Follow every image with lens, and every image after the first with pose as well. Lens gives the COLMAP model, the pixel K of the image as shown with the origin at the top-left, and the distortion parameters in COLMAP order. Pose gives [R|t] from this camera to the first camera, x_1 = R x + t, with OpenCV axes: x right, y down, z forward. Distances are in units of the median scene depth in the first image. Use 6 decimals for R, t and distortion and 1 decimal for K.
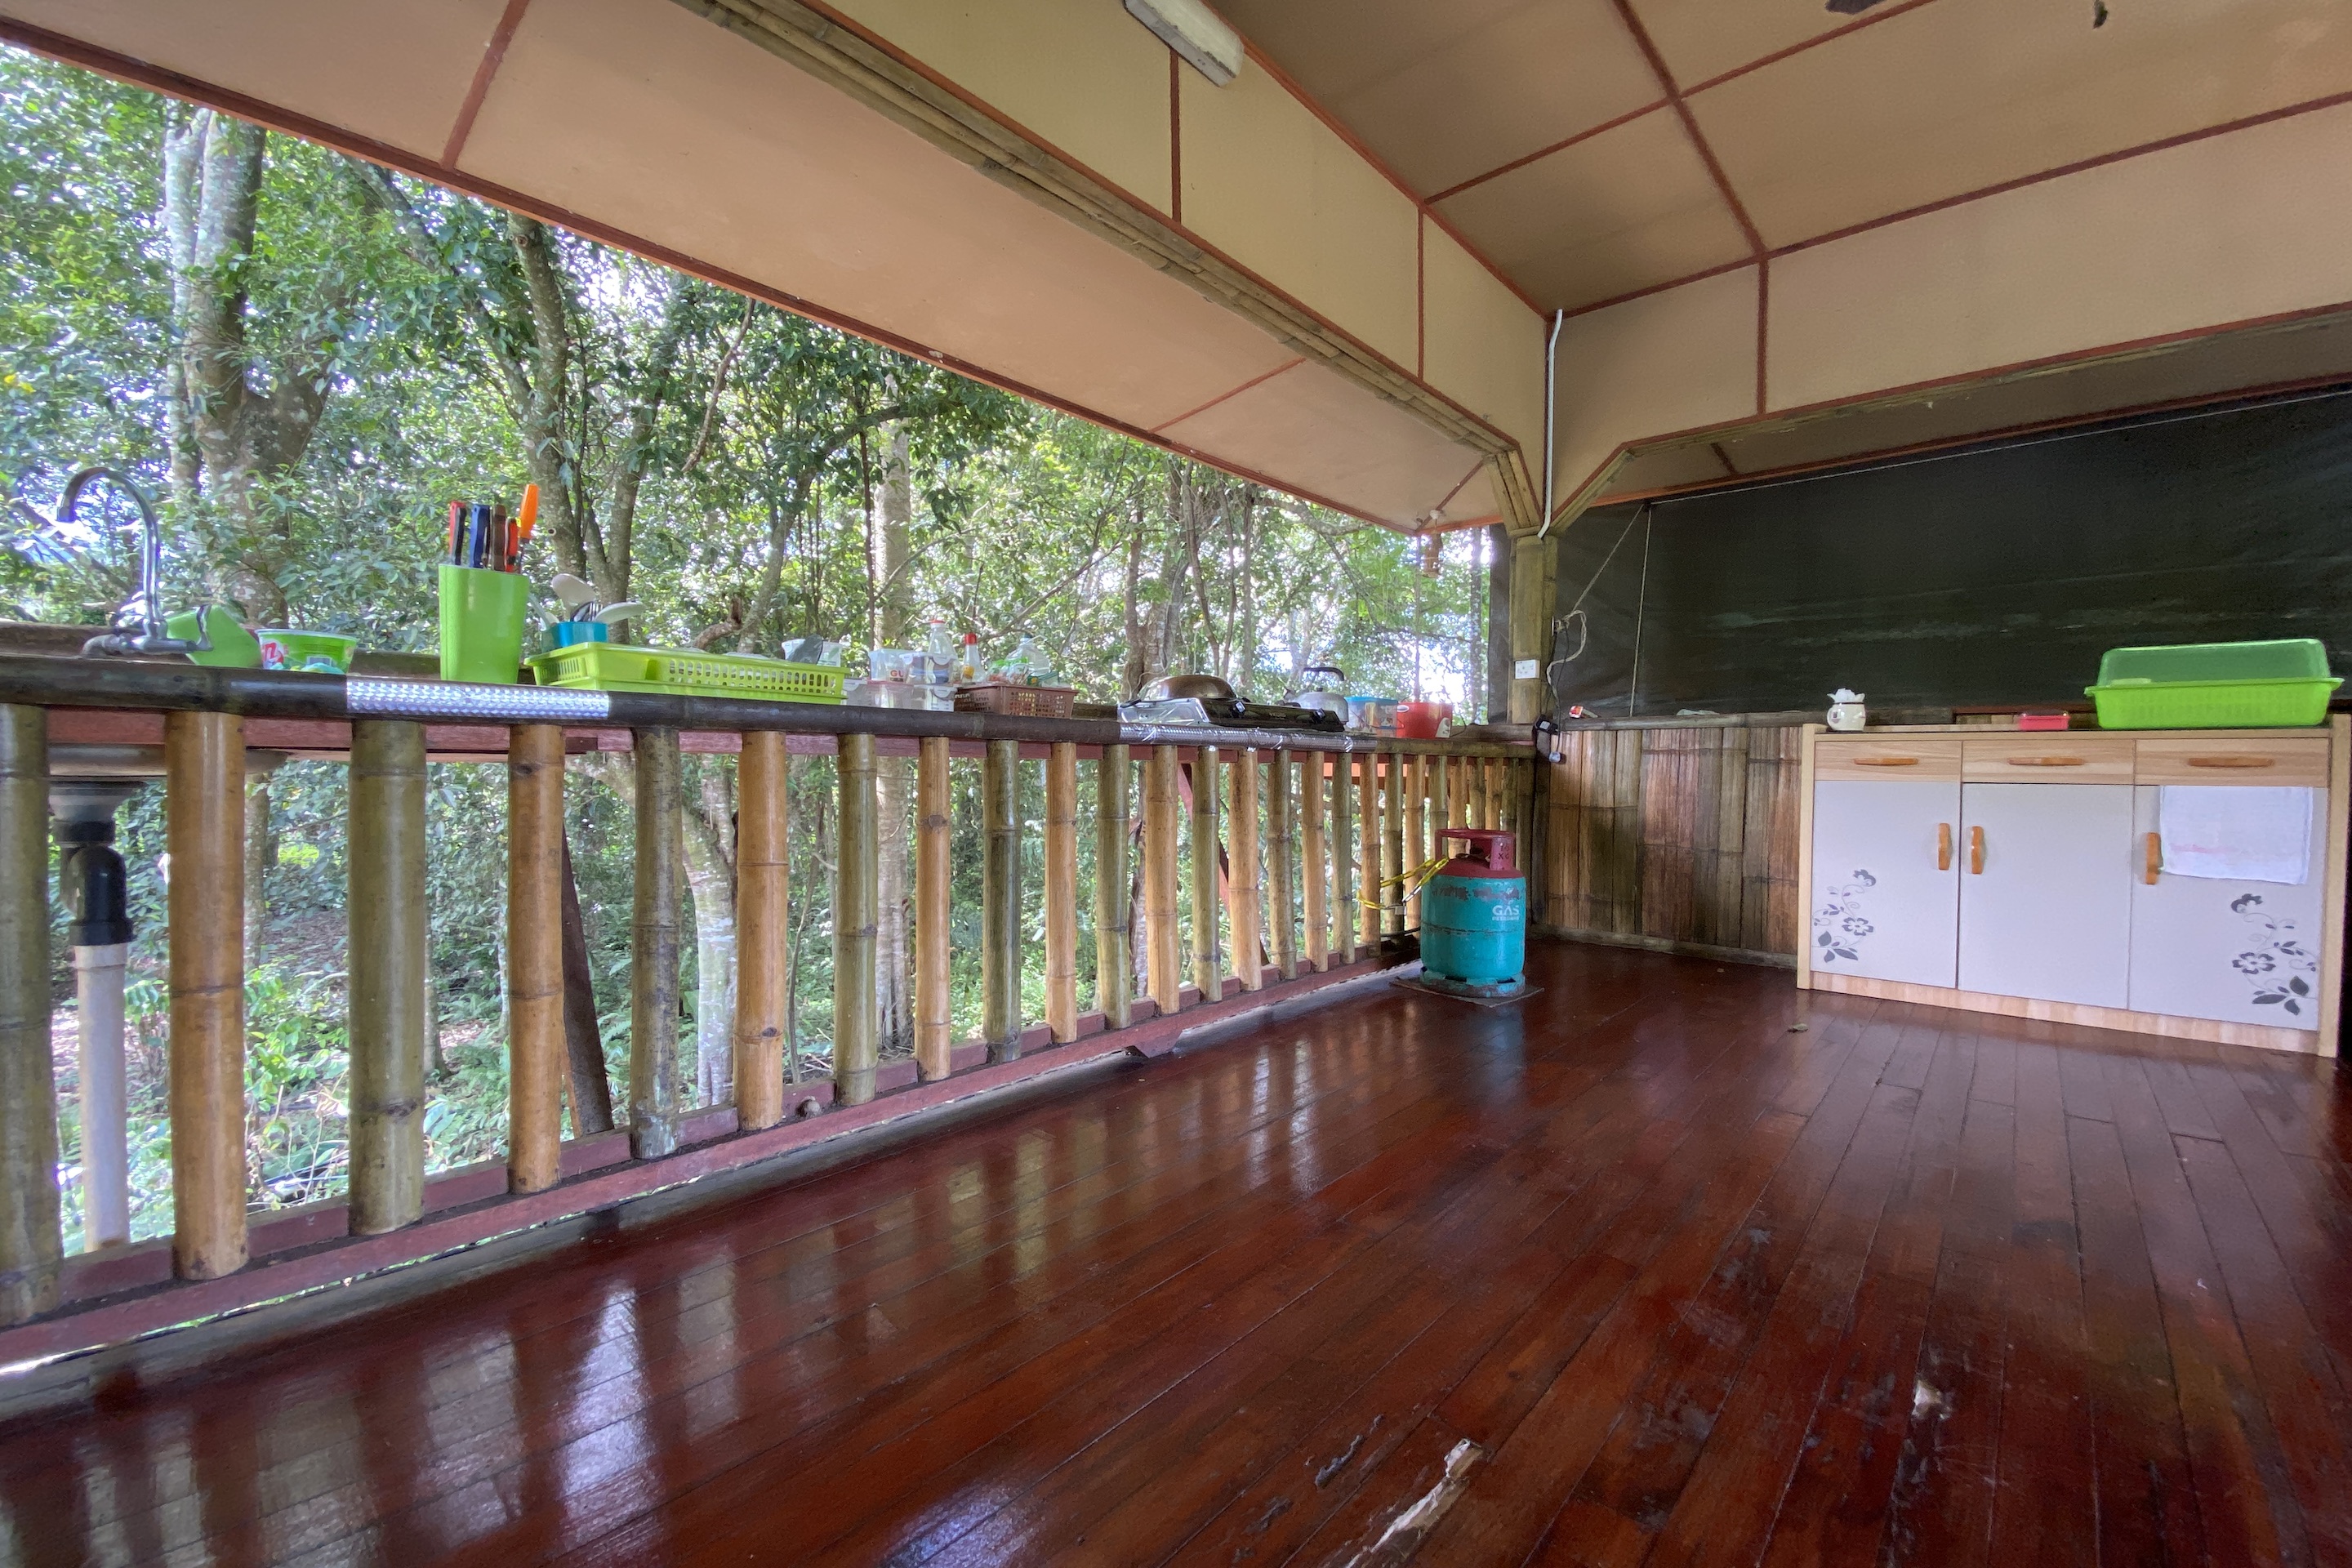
lens RADIAL K [[953.0, 0, 1184.3], [0, 953.0, 788.7], [0, 0, 1]] dist [0.012587, -0.017815]
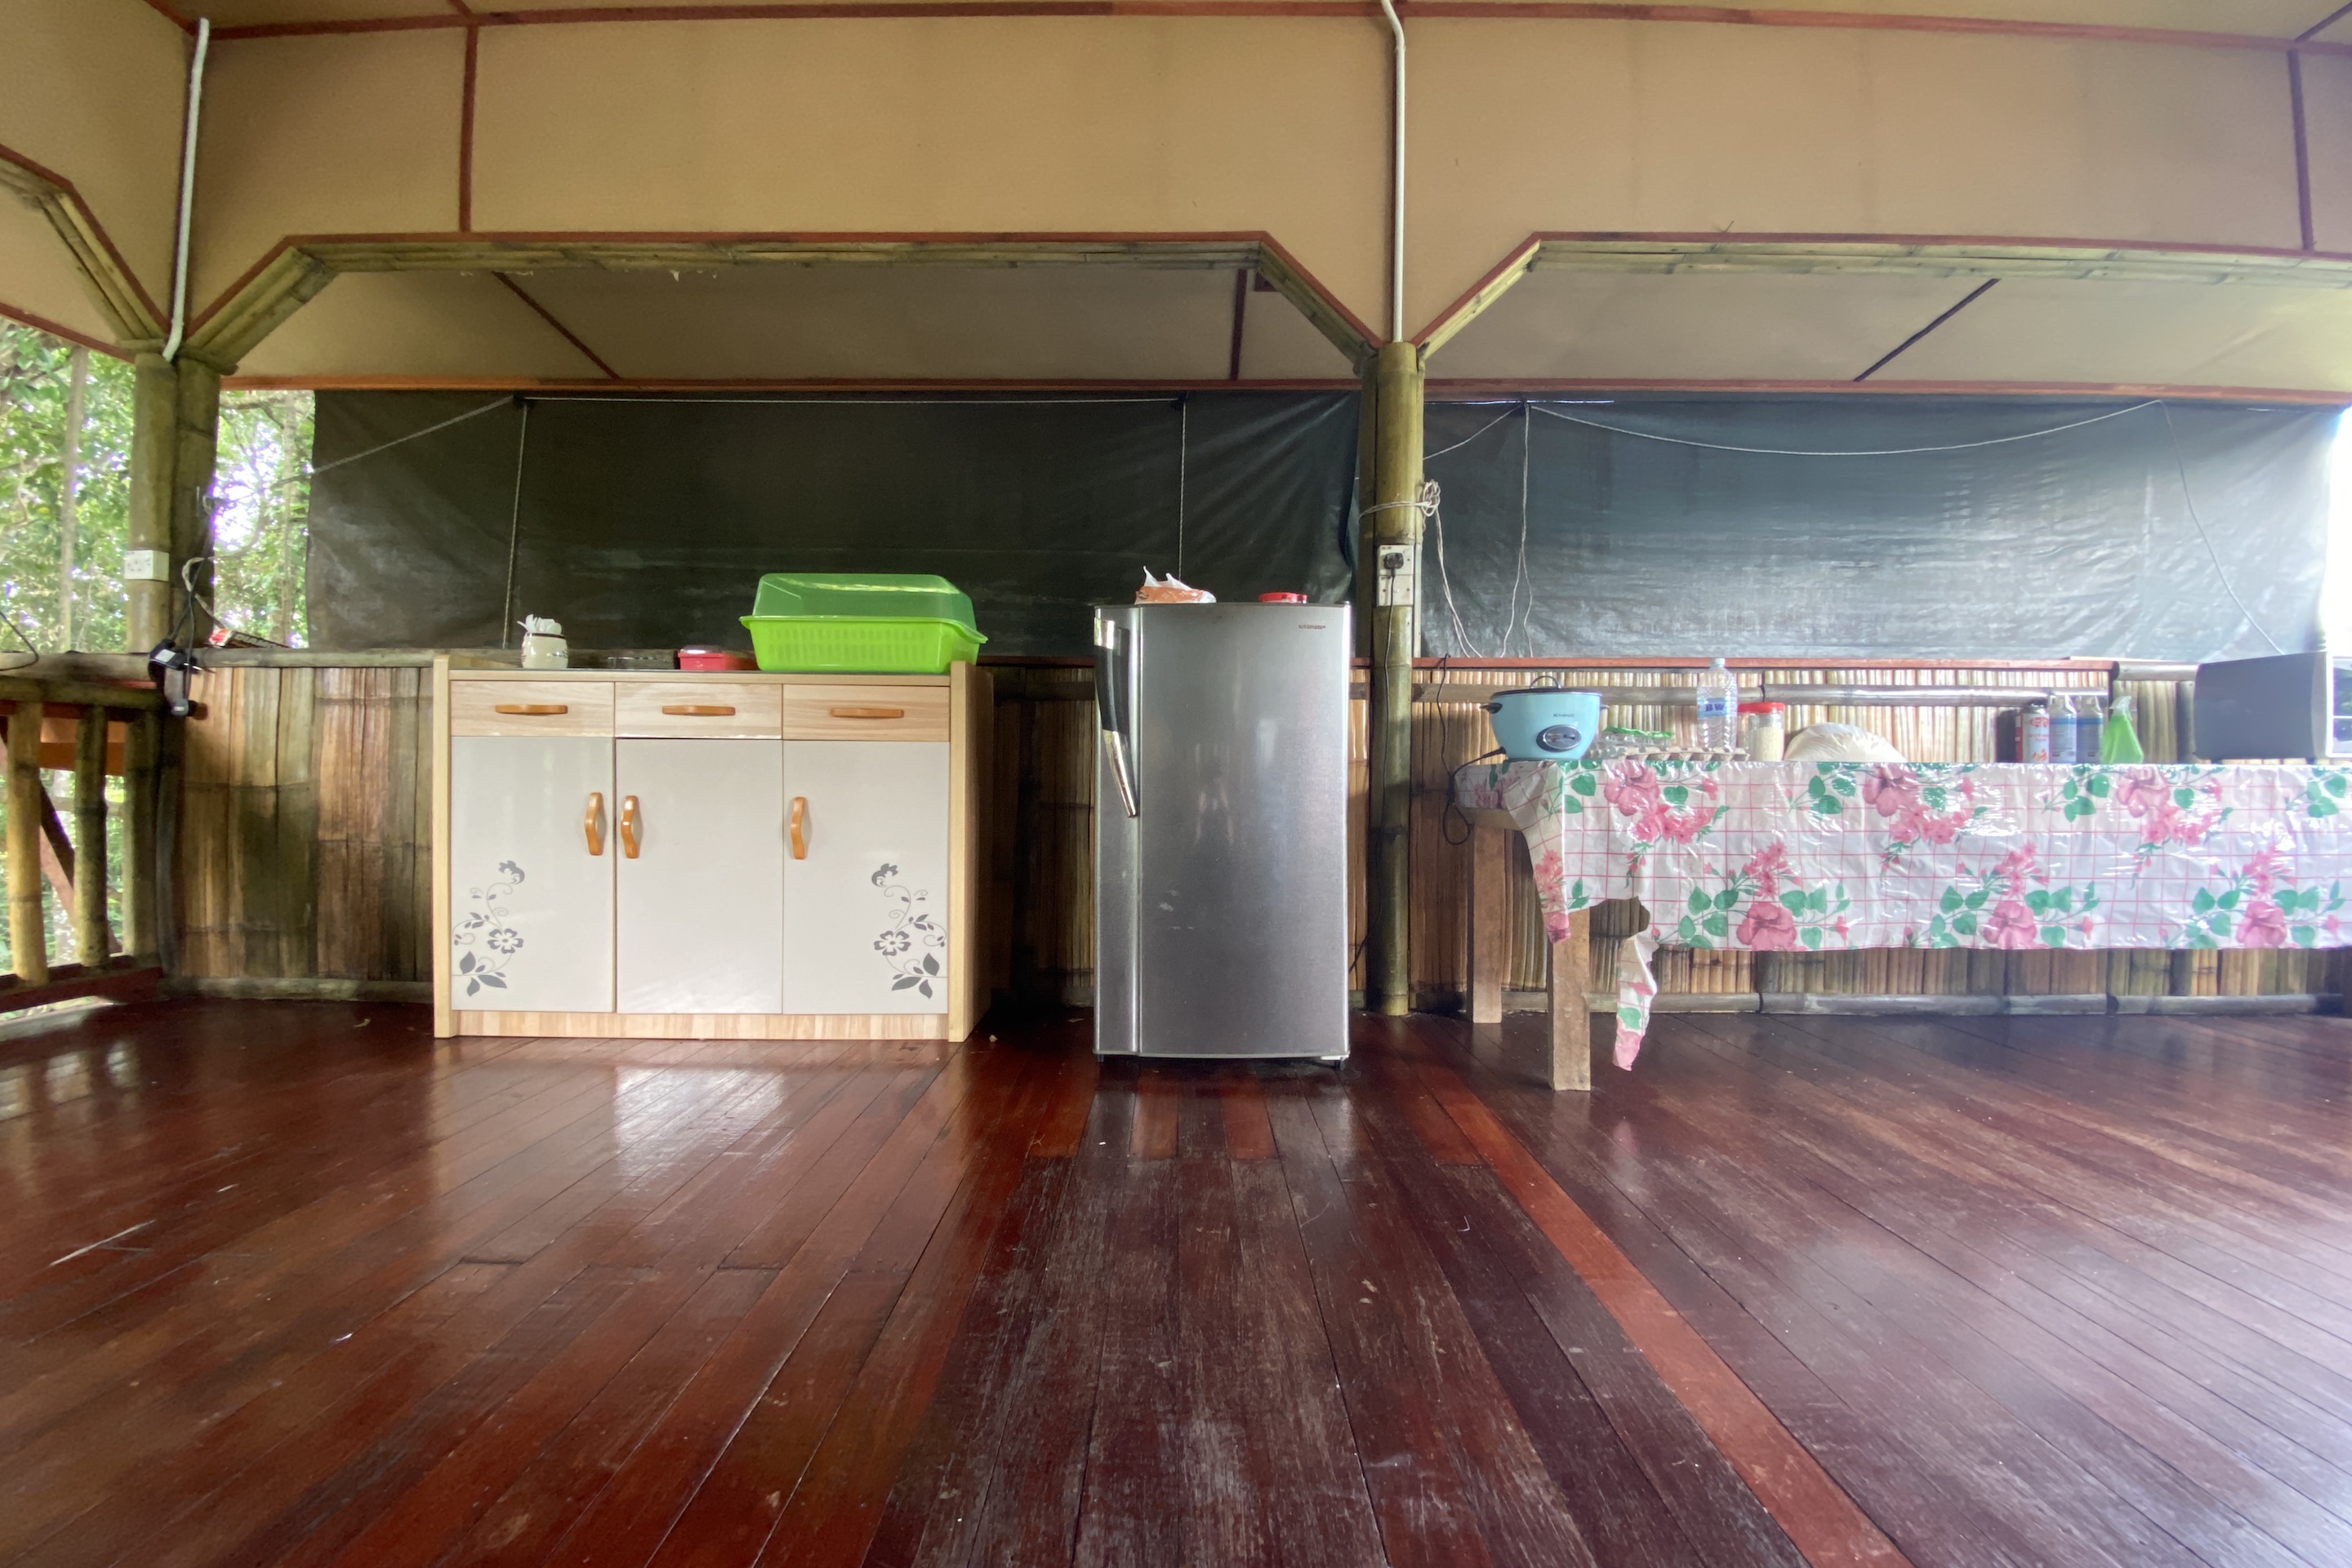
lens RADIAL K [[952.8, 0, 1176.0], [0, 952.8, 784.0], [0, 0, 1]] dist [0.011773, -0.018505]
pose [[0.737985, -0.005257, 0.674797, 0.587385], [0.012790, 0.999899, -0.006198, 0.037763], [-0.674696, 0.013205, 0.737977, 0.135016]]
